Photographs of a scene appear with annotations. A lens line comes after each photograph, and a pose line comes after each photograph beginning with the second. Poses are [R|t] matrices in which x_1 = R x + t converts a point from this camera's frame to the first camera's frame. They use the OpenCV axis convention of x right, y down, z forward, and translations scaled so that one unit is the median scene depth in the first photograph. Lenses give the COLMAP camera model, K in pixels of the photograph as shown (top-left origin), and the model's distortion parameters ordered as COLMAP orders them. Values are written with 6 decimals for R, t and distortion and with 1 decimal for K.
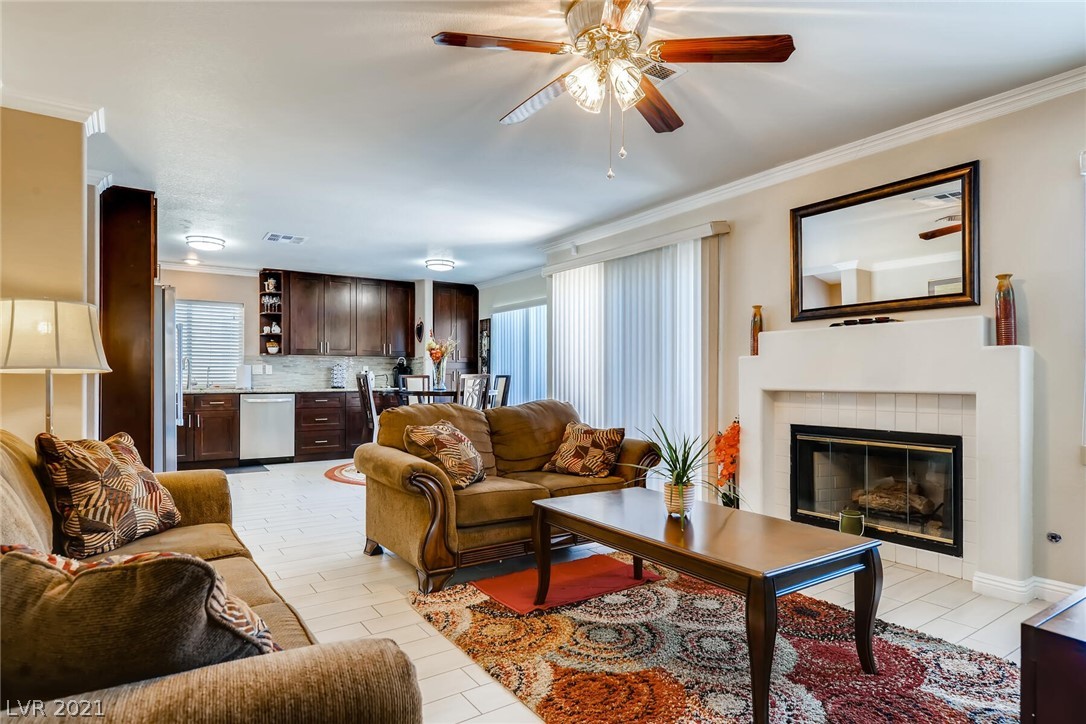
lens RADIAL K [[579.6, 0, 541.7], [0, 579.6, 378.2], [0, 0, 1]] dist [-0.001704, 0.003820]
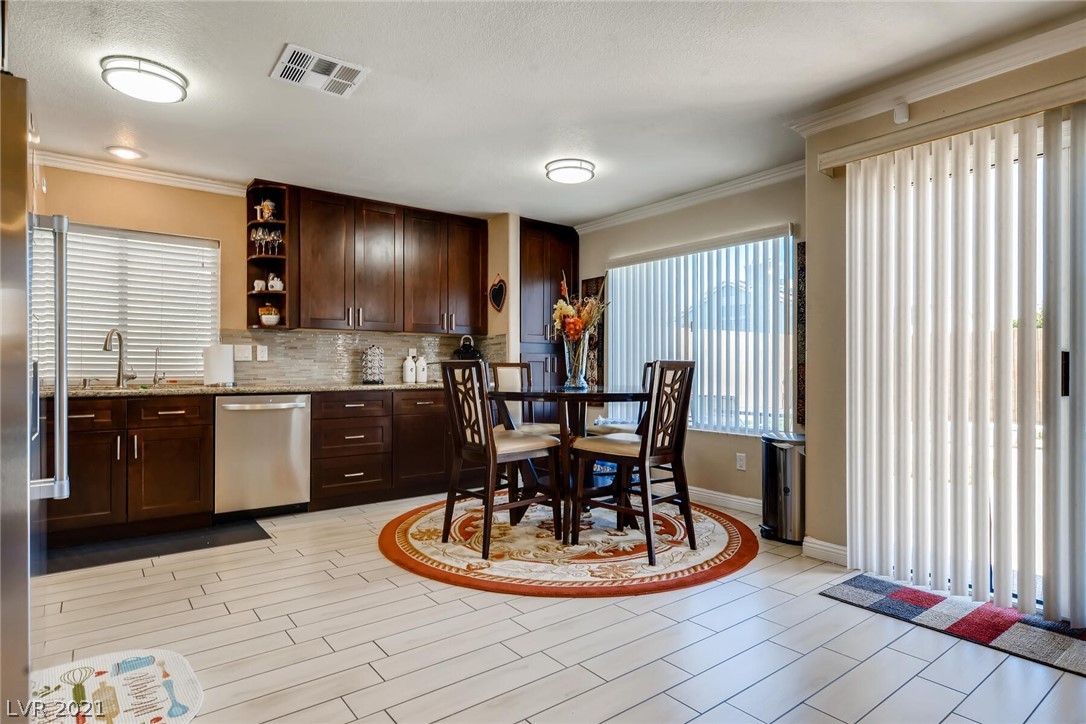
lens RADIAL K [[579.6, 0, 539.5], [0, 579.6, 368.8], [0, 0, 1]] dist [-0.001704, 0.003820]
pose [[0.998826, 0.001940, 0.048396, -0.428007], [-0.001995, 0.999997, 0.001080, 0.000782], [-0.048394, -0.001176, 0.998828, 0.778131]]
